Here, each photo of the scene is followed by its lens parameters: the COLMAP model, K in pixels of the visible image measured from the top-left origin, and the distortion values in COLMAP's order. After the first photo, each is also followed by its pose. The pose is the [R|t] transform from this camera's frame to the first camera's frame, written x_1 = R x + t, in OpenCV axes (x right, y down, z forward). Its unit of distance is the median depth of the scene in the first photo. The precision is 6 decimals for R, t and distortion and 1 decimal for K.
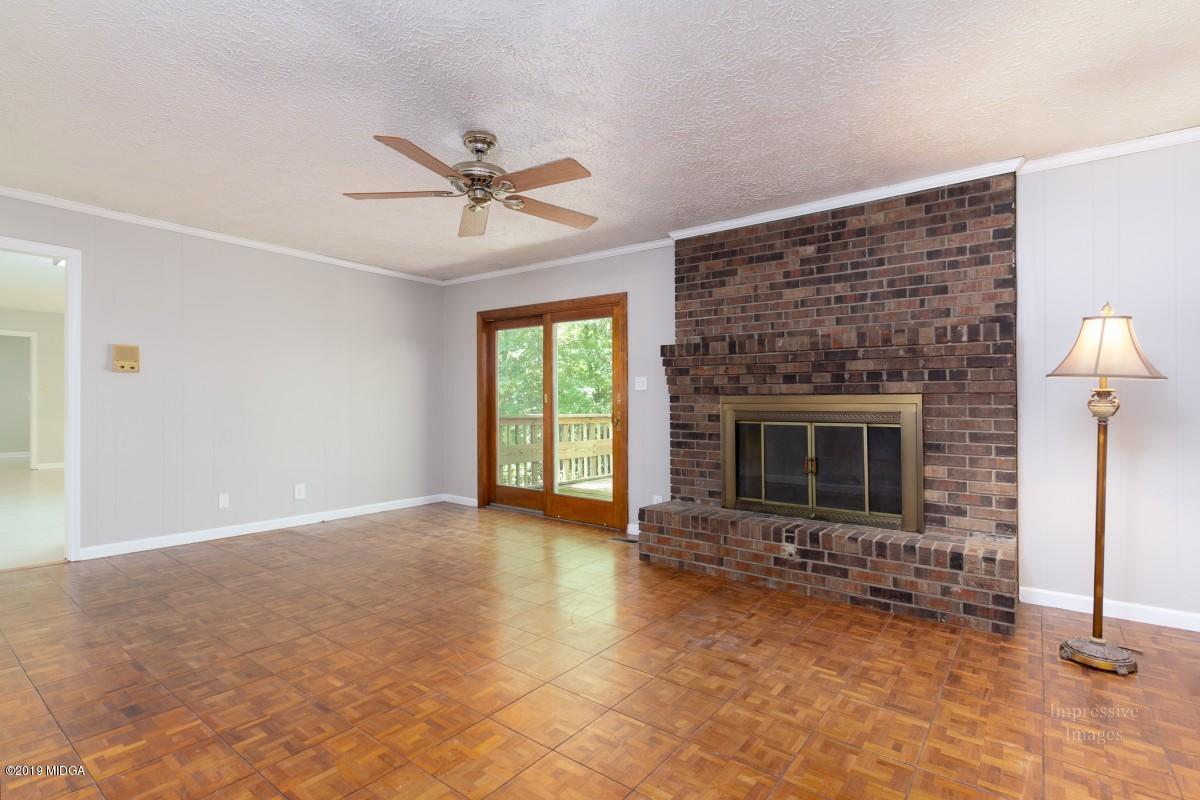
lens RADIAL K [[571.2, 0, 600.0], [0, 571.2, 400.0], [0, 0, 1]] dist [0.002838, 0.000650]
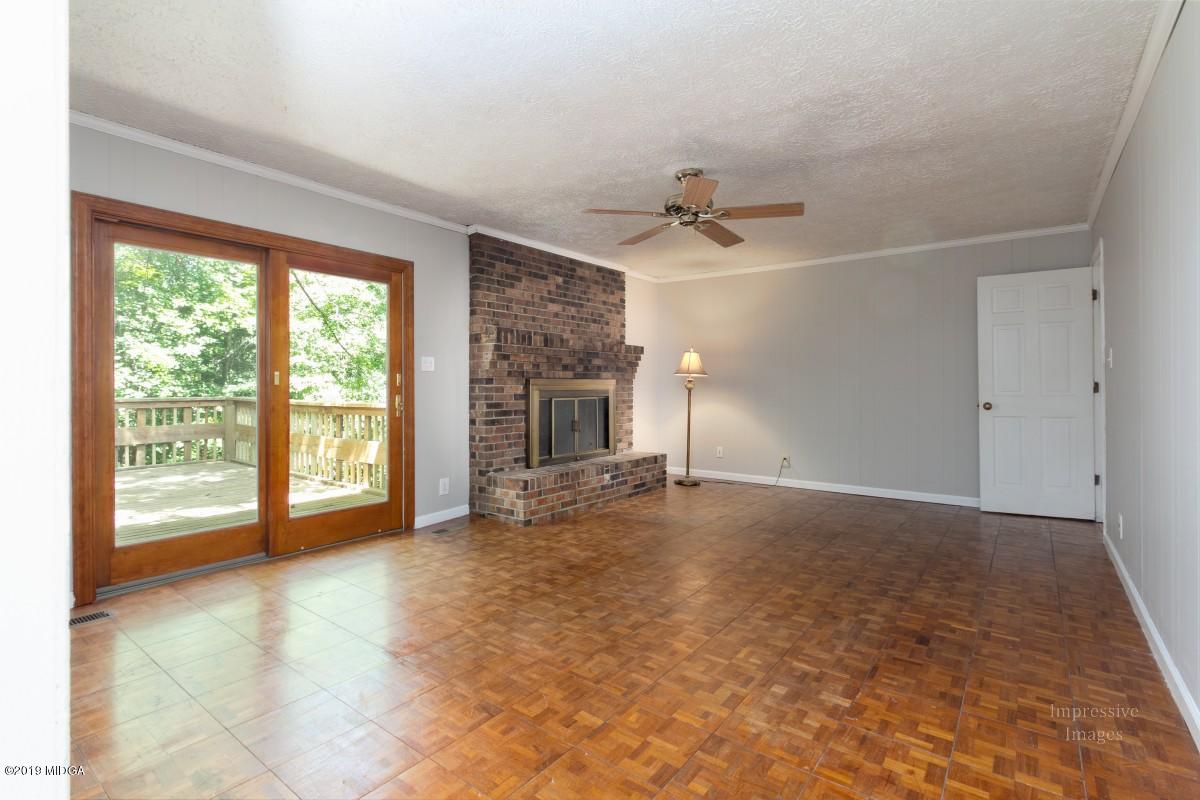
lens RADIAL K [[561.7, 0, 604.2], [0, 561.7, 373.3], [0, 0, 1]] dist [-0.001013, -0.000001]
pose [[-0.006560, 0.014542, 0.999873, -1.069582], [-0.008533, 0.999857, -0.014598, -0.003086], [-0.999942, -0.008628, -0.006435, 0.894303]]
